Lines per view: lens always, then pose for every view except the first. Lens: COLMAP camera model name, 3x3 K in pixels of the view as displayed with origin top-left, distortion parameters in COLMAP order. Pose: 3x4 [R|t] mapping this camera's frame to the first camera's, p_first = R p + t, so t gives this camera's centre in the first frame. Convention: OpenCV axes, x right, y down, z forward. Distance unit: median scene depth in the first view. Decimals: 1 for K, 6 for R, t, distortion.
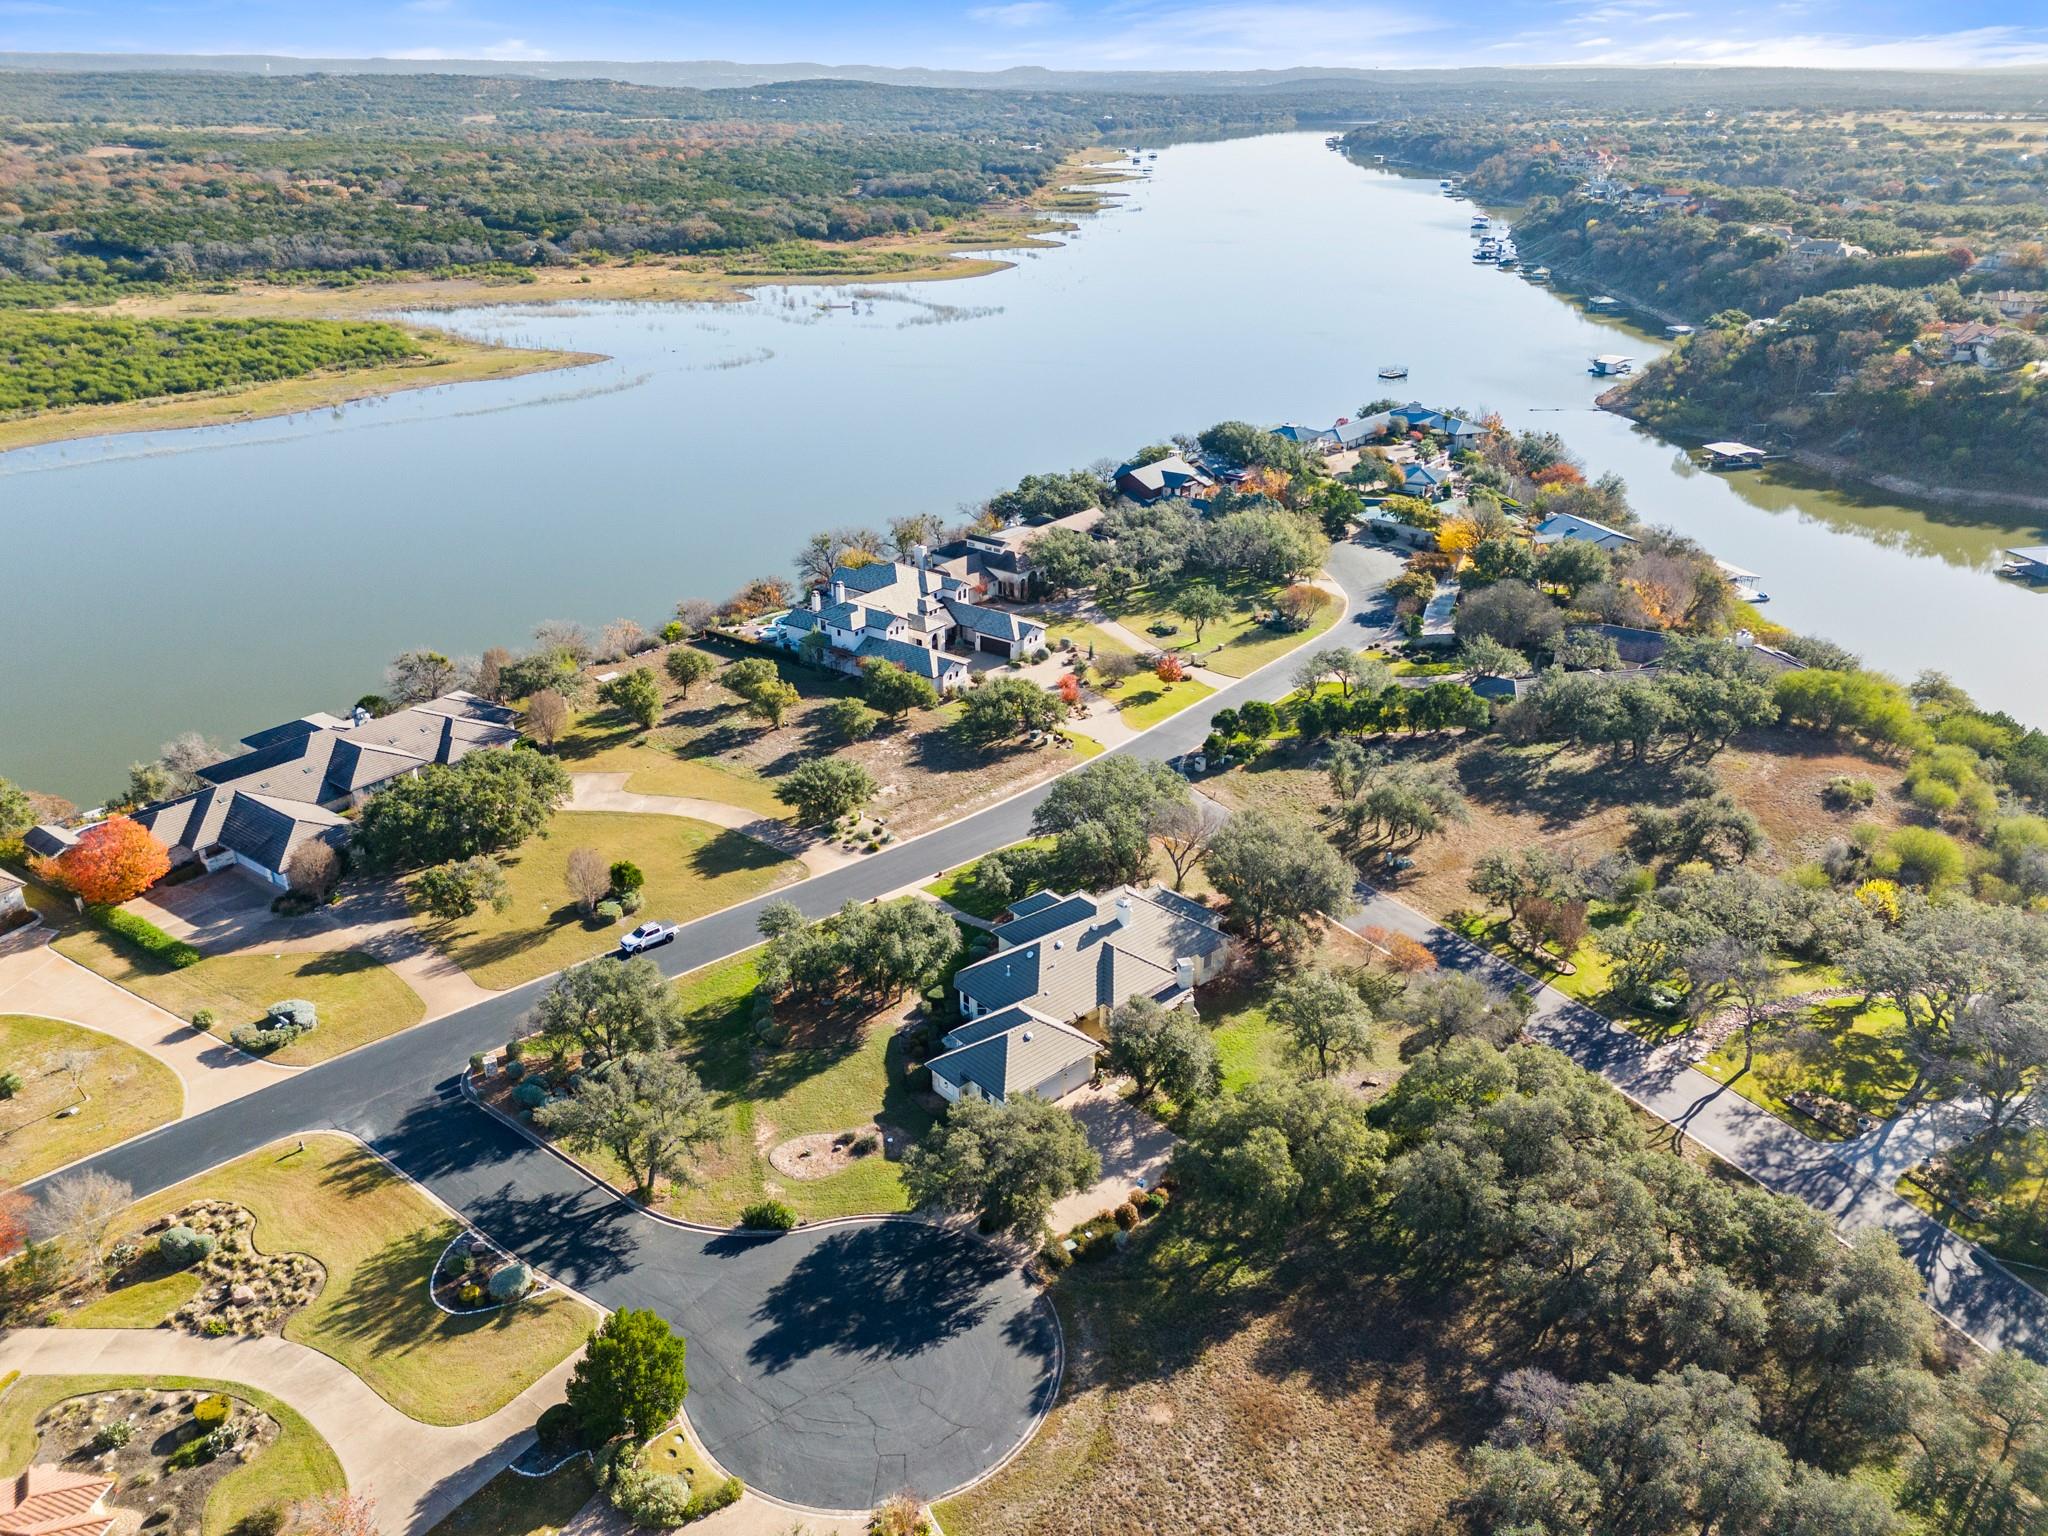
lens RADIAL K [[1481.9, 0, 1030.0], [0, 1481.9, 769.8], [0, 0, 1]] dist [0.083493, -0.082976]
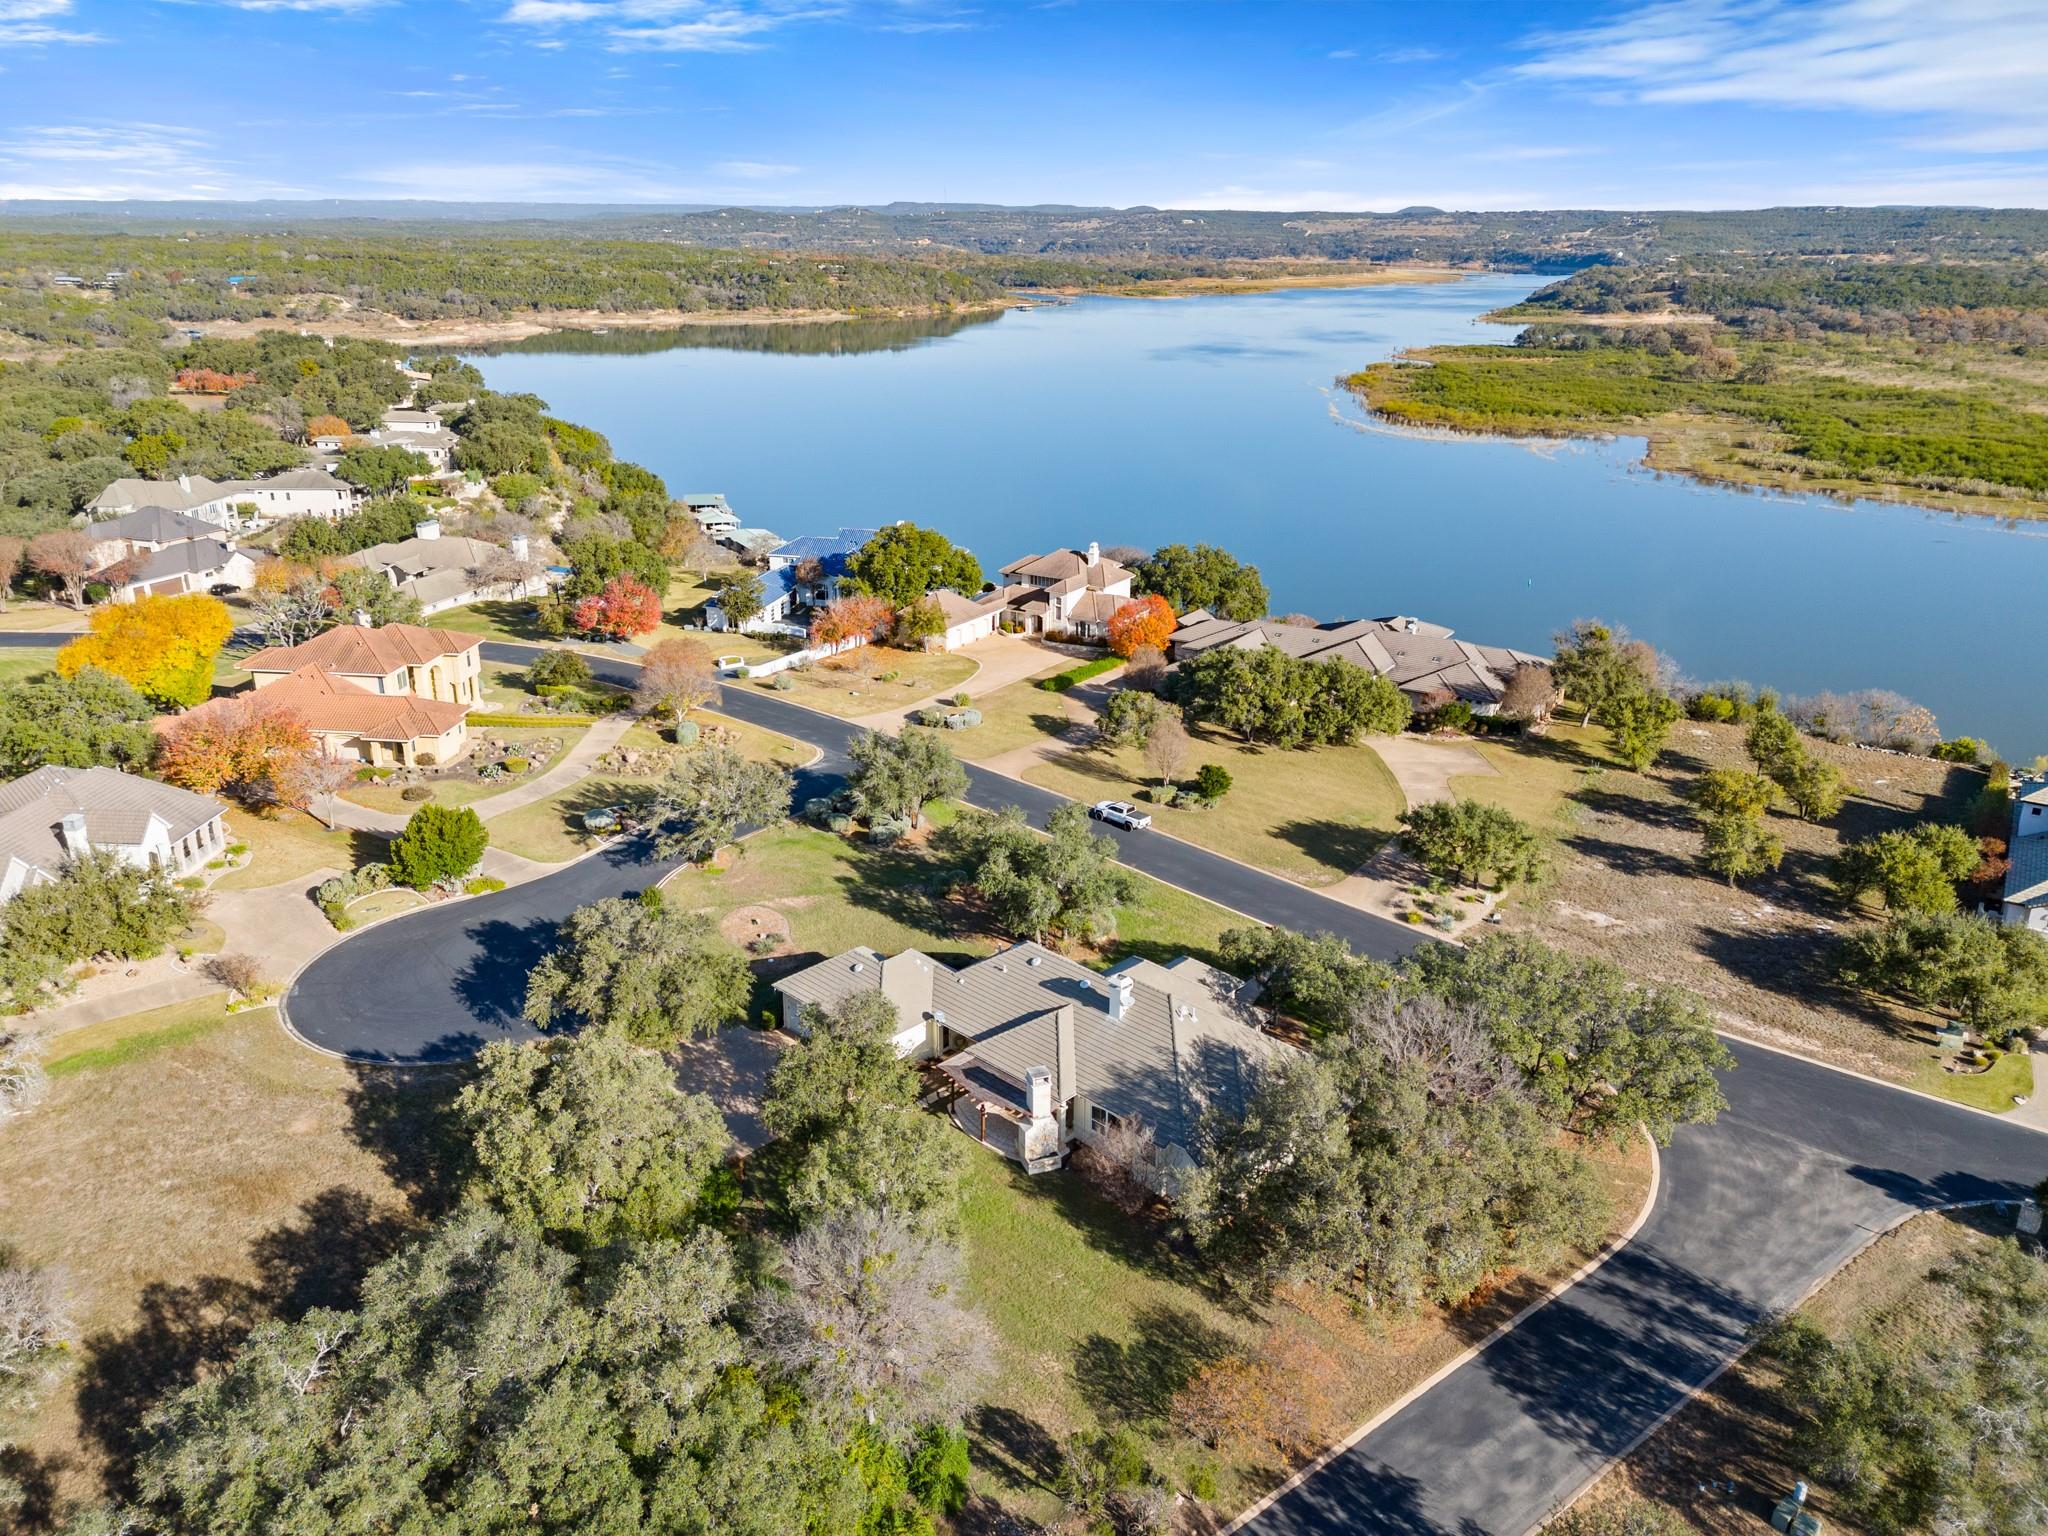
lens RADIAL K [[1481.9, 0, 1030.0], [0, 1481.9, 769.8], [0, 0, 1]] dist [0.083493, -0.082976]
pose [[0.074065, 0.346552, -0.935102, 0.358096], [-0.425646, 0.858962, 0.284621, -0.091835], [0.901853, 0.376943, 0.211127, 0.425426]]
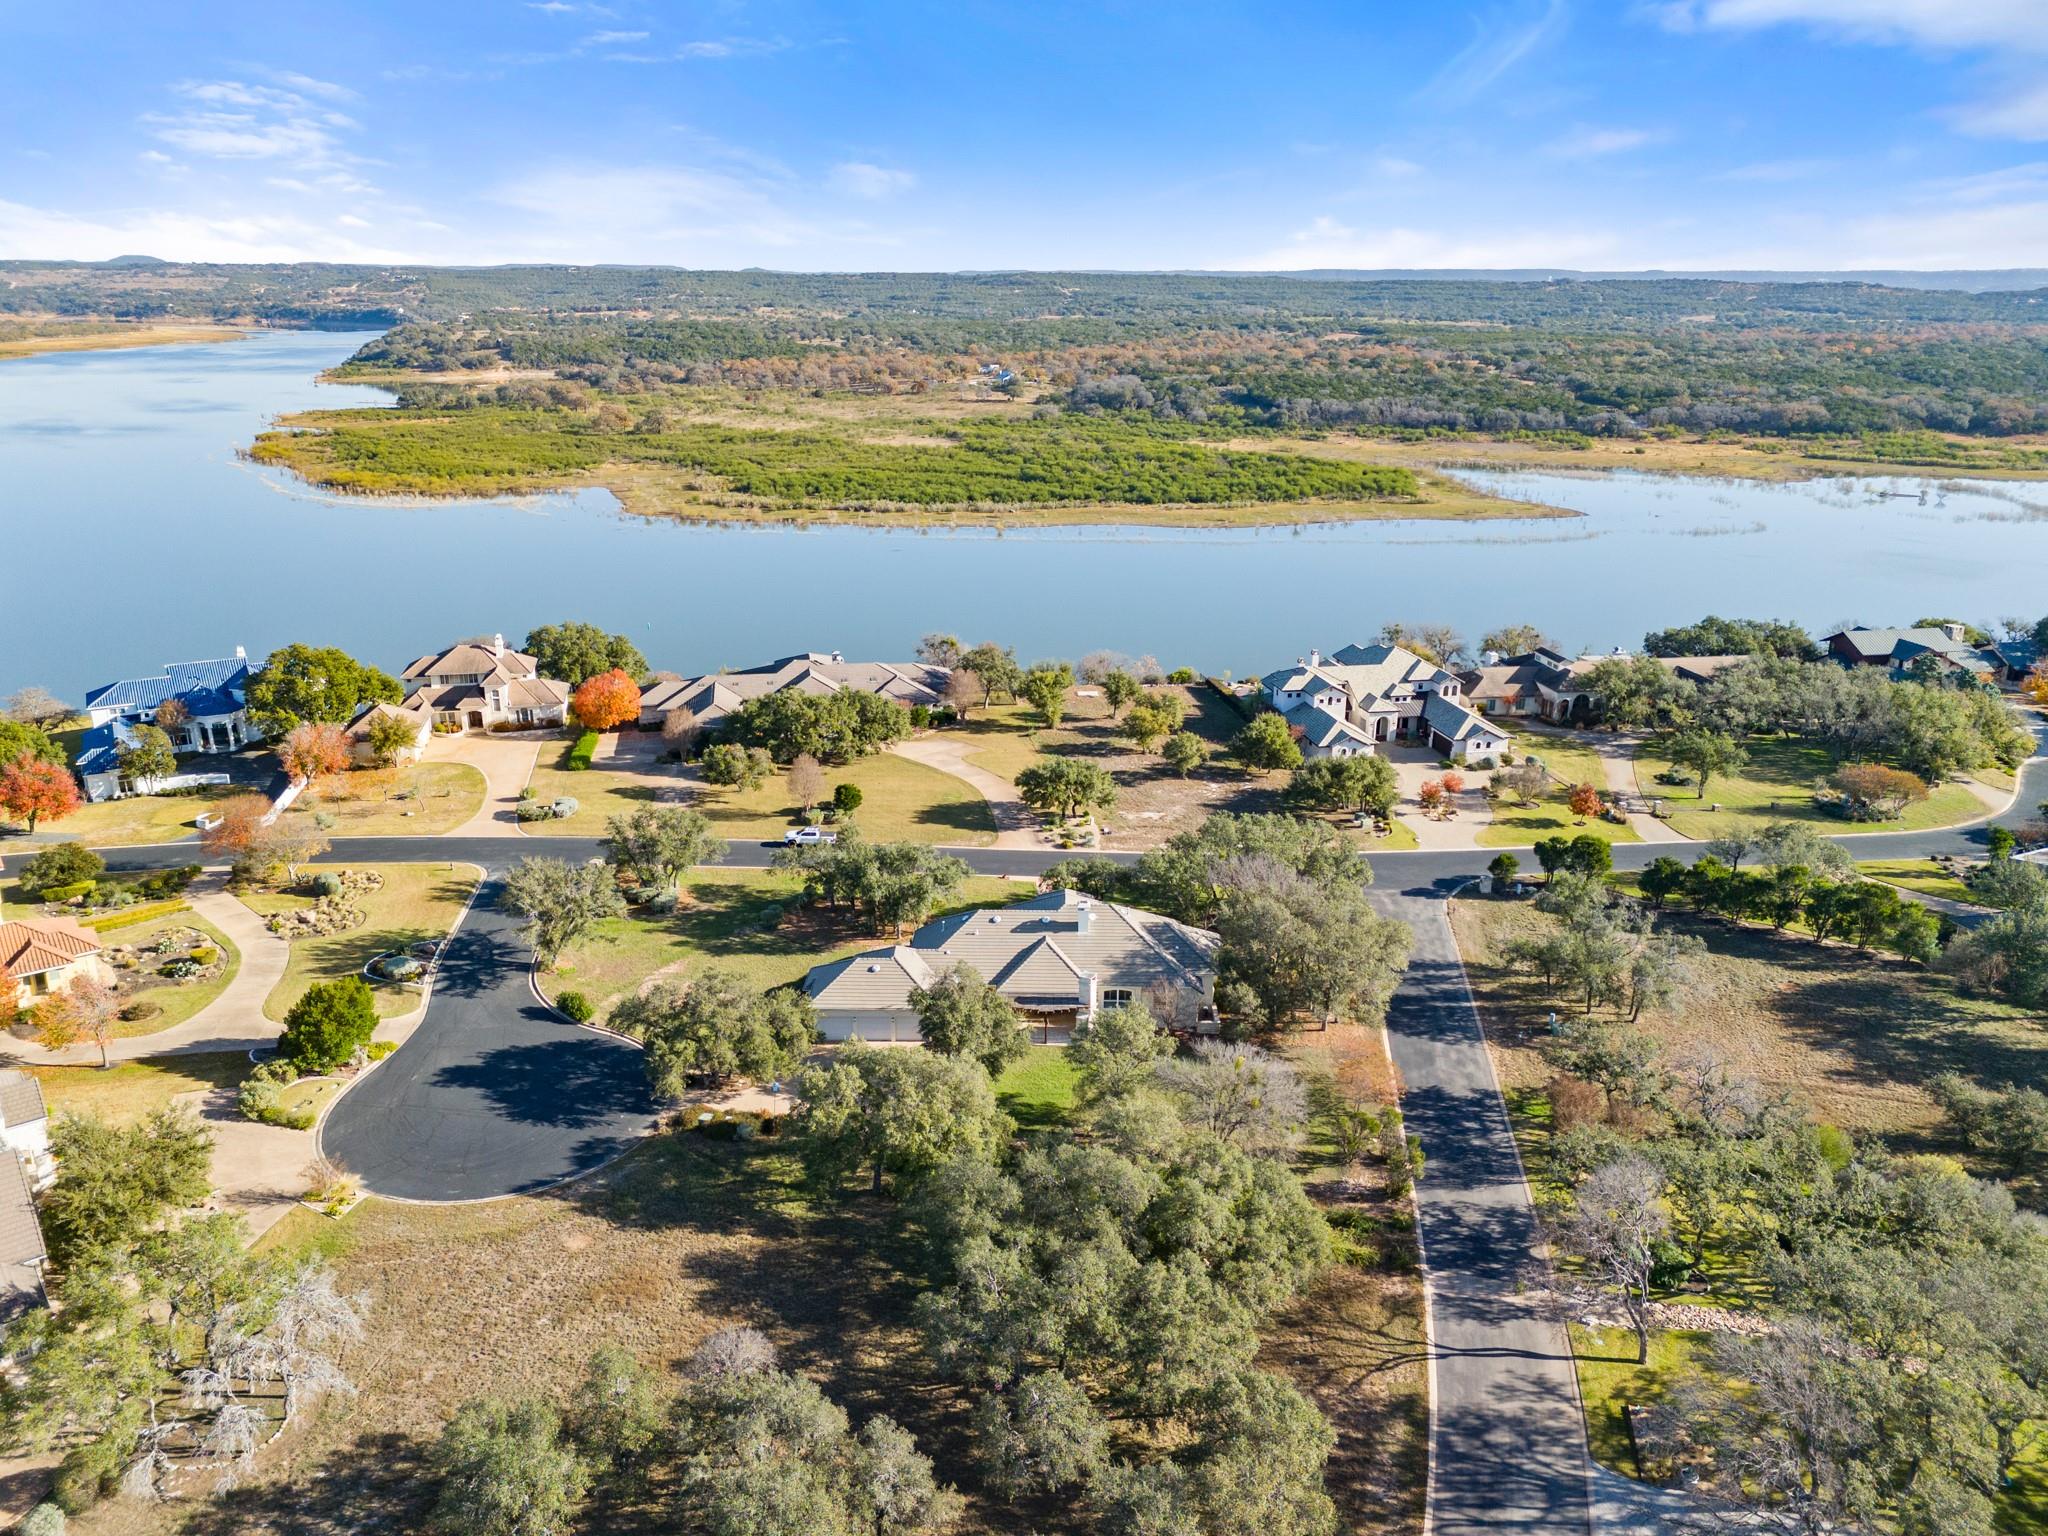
lens RADIAL K [[1481.9, 0, 1030.0], [0, 1481.9, 769.8], [0, 0, 1]] dist [0.083493, -0.082976]
pose [[0.735655, 0.216202, -0.641925, 0.342604], [-0.291047, 0.956642, -0.011344, 0.014426], [0.611640, 0.195176, 0.766683, 0.125455]]
